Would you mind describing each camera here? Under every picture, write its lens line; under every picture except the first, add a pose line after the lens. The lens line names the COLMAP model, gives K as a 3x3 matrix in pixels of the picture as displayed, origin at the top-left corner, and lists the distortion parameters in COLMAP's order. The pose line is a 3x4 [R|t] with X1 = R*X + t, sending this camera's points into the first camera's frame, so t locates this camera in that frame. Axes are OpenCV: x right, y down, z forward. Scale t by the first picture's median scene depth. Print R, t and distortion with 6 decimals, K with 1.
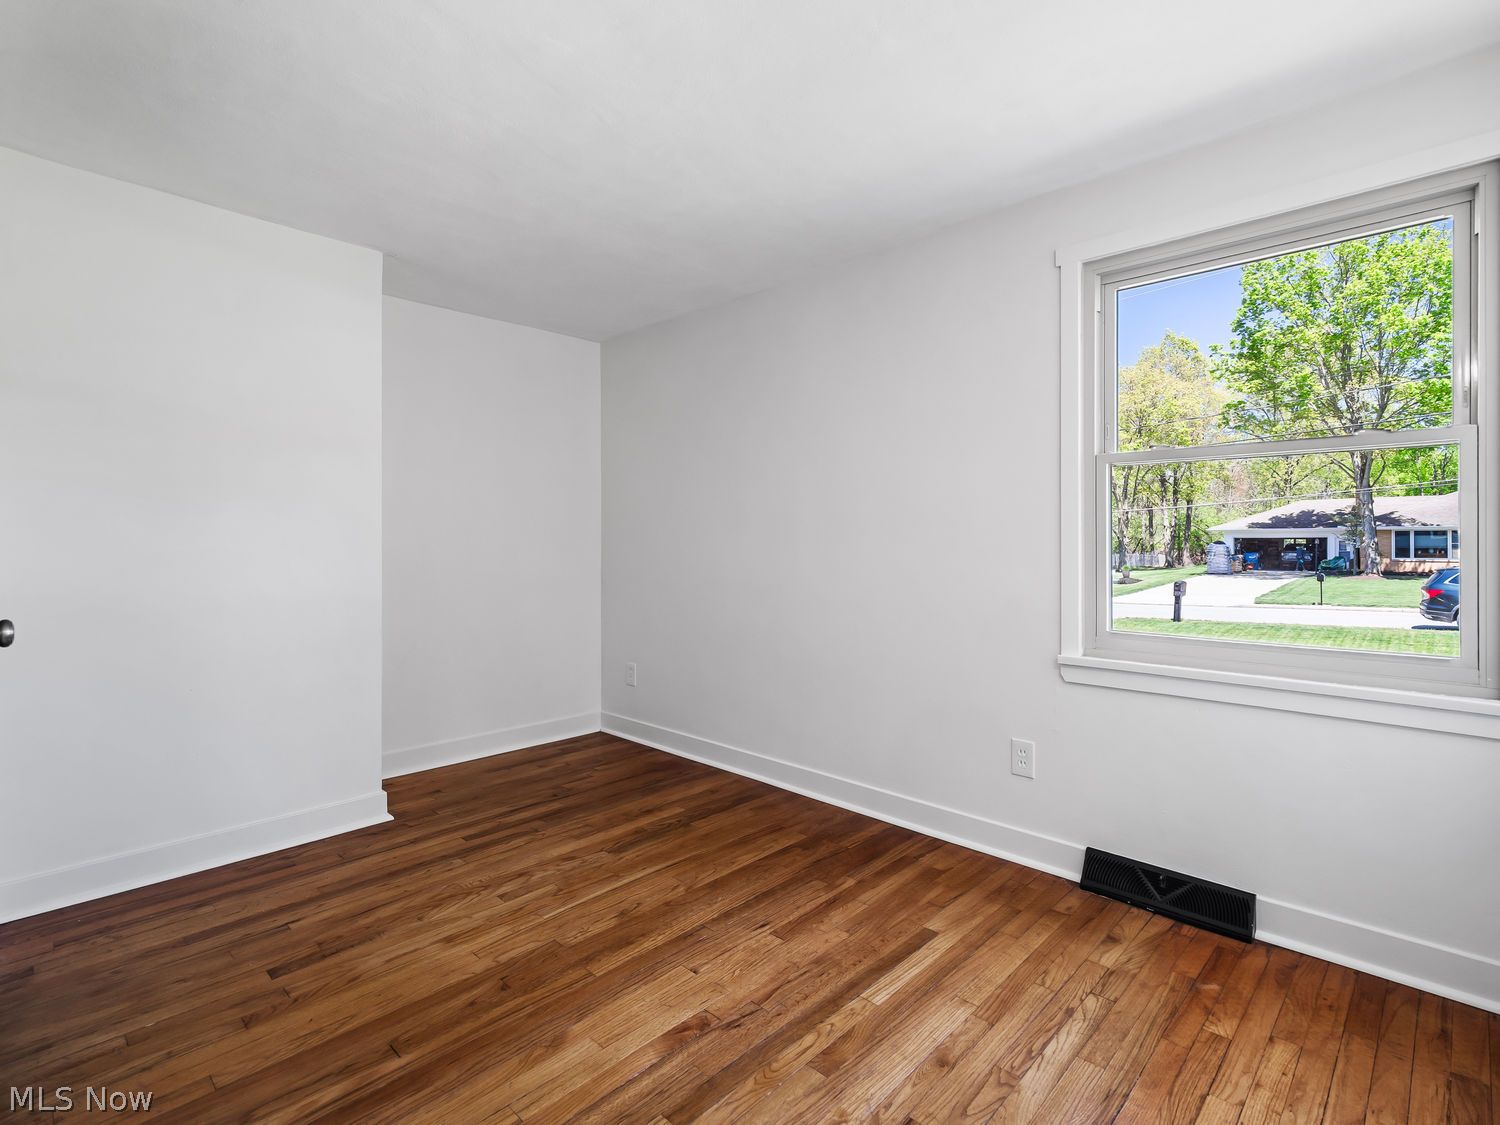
lens RADIAL K [[729.5, 0, 751.9], [0, 729.5, 543.0], [0, 0, 1]] dist [-0.003620, -0.002040]
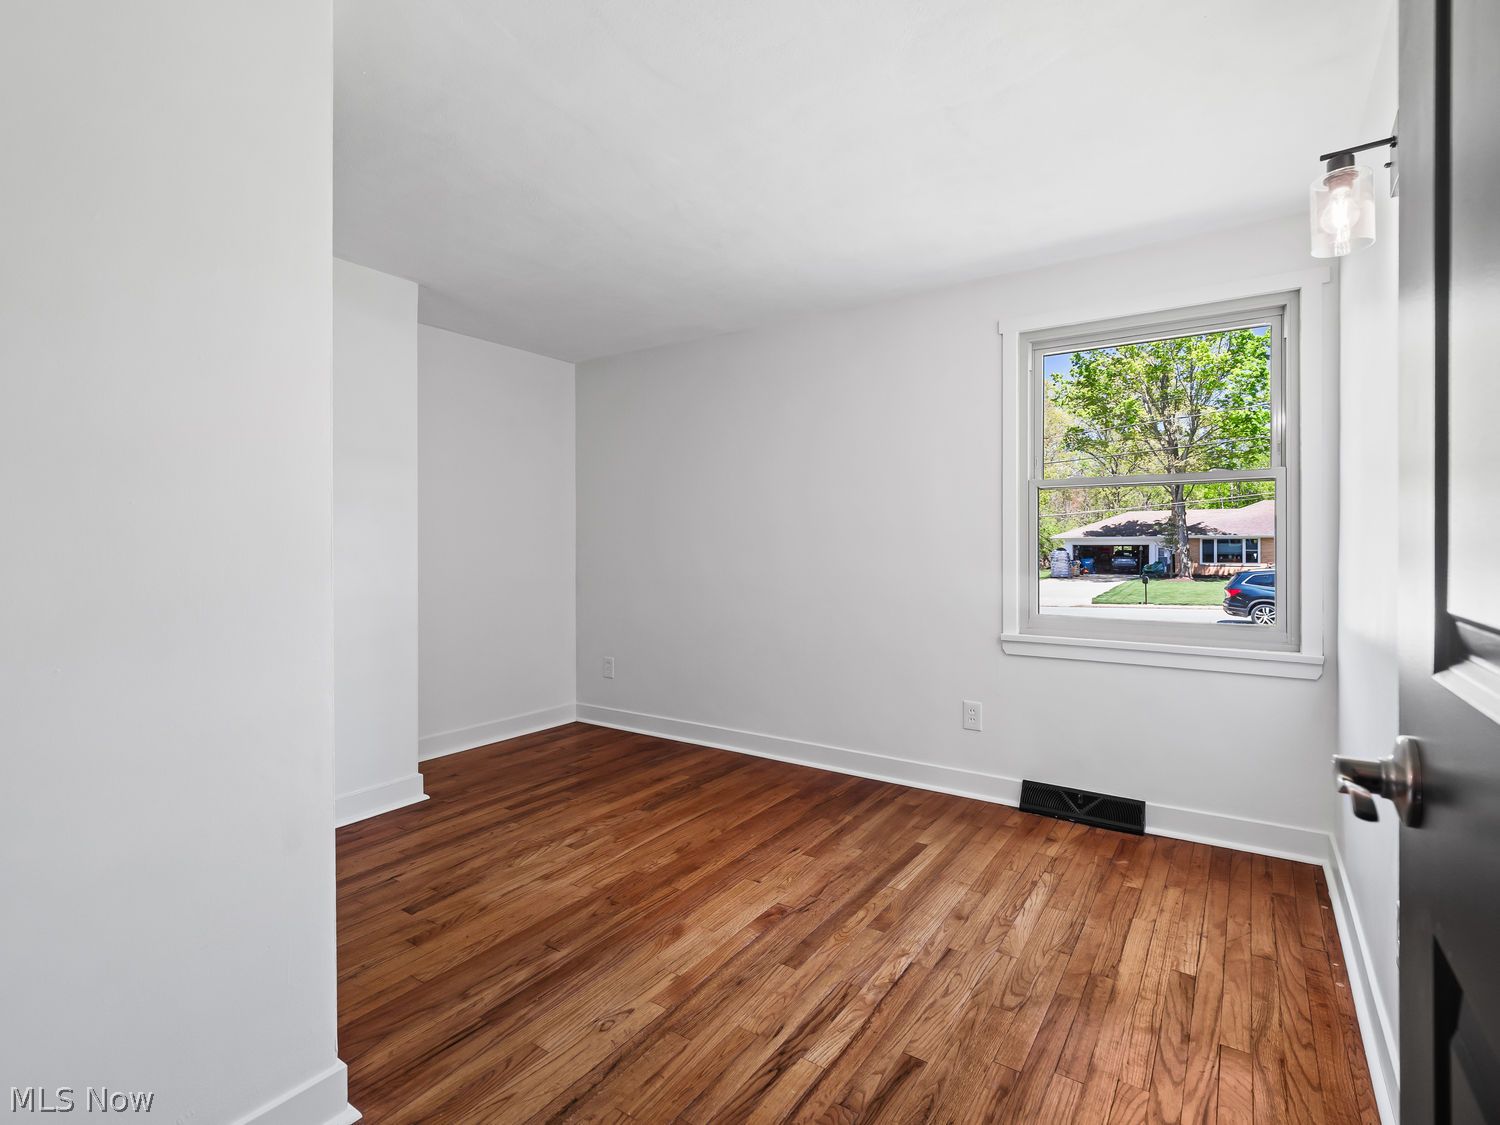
lens RADIAL K [[716.5, 0, 758.1], [0, 716.5, 550.2], [0, 0, 1]] dist [0.020909, -0.032102]
pose [[0.985412, -0.000502, 0.170182, -0.244574], [0.000436, 1.000000, 0.000426, 0.004240], [-0.170183, -0.000346, 0.985412, -0.205278]]
